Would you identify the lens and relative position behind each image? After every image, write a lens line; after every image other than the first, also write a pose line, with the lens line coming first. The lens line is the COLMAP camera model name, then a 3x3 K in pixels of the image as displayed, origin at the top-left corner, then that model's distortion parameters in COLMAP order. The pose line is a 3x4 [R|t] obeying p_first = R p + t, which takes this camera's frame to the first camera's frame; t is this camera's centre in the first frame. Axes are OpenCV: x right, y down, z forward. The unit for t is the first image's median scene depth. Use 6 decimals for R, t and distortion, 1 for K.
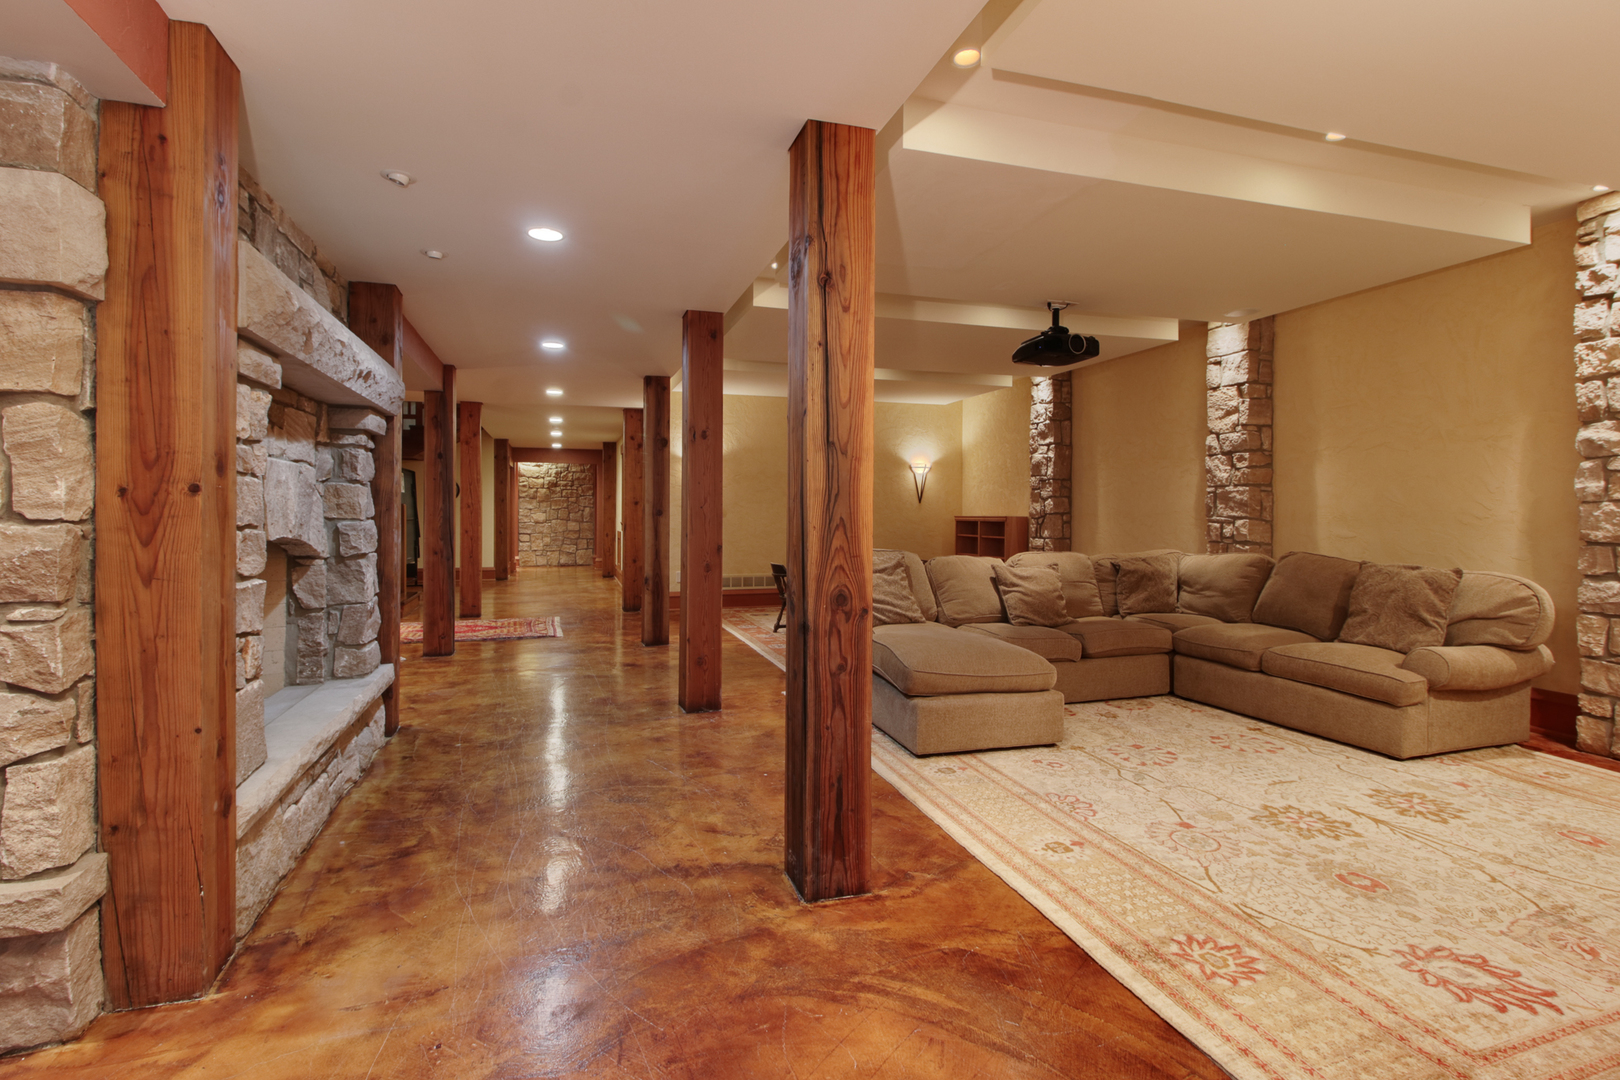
lens RADIAL K [[749.2, 0, 803.8], [0, 749.2, 514.1], [0, 0, 1]] dist [0.018088, -0.008010]
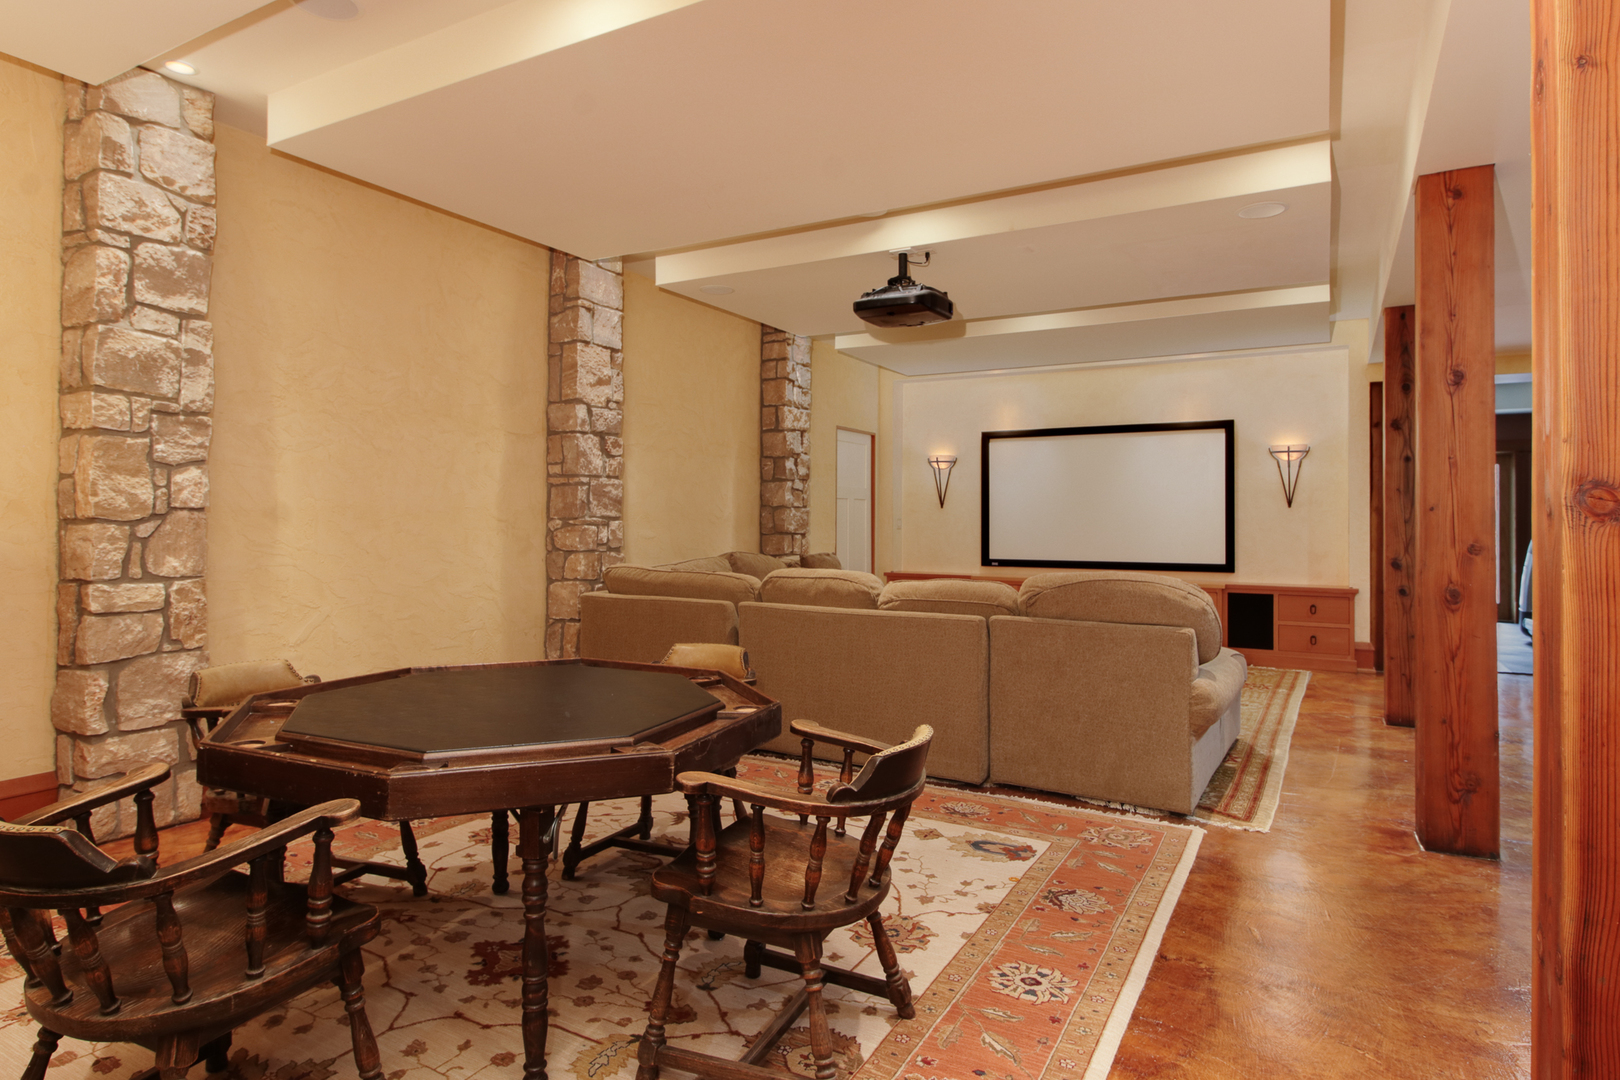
lens RADIAL K [[905.1, 0, 807.4], [0, 905.1, 510.5], [0, 0, 1]] dist [-0.000317, 0.000078]
pose [[-0.672541, 0.007053, 0.740026, -0.190167], [-0.000441, 0.999951, -0.009931, 0.004289], [-0.740060, -0.007006, -0.672505, 1.074631]]
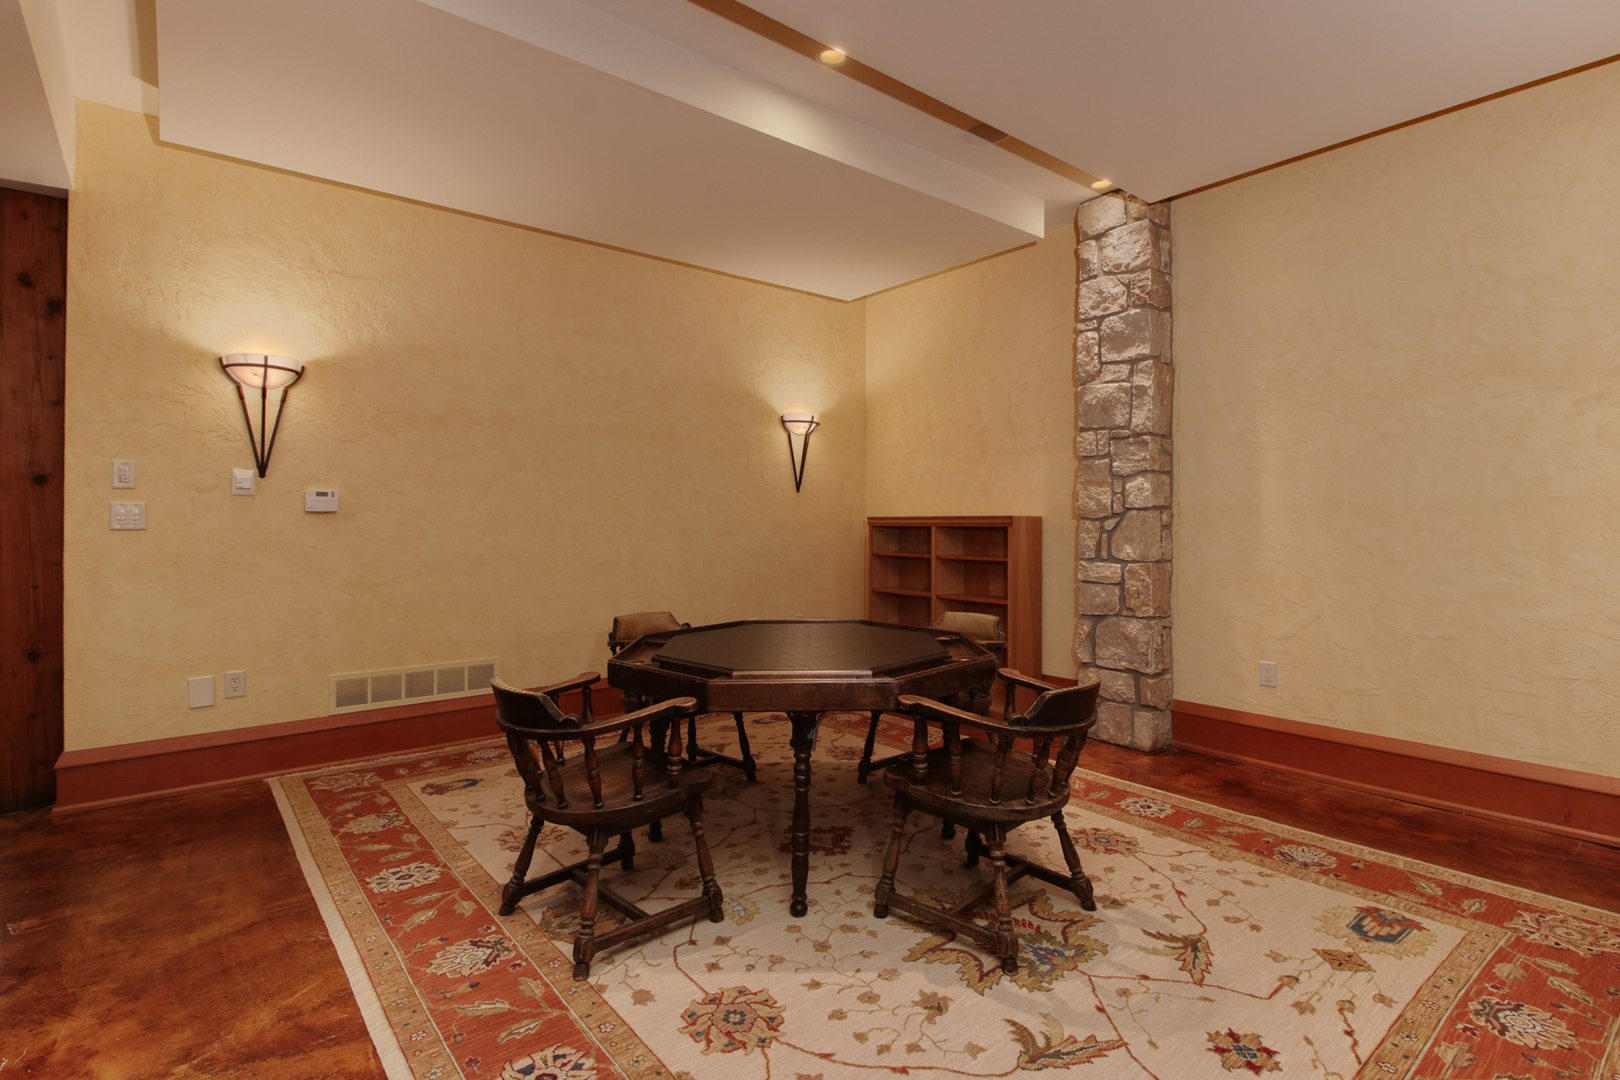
lens RADIAL K [[781.7, 0, 805.4], [0, 781.7, 511.8], [0, 0, 1]] dist [0.002515, -0.005826]
pose [[0.935044, 0.004108, 0.354509, -0.036100], [0.000860, 0.999904, -0.013856, 0.007680], [-0.354531, 0.013261, 0.934950, 0.623454]]
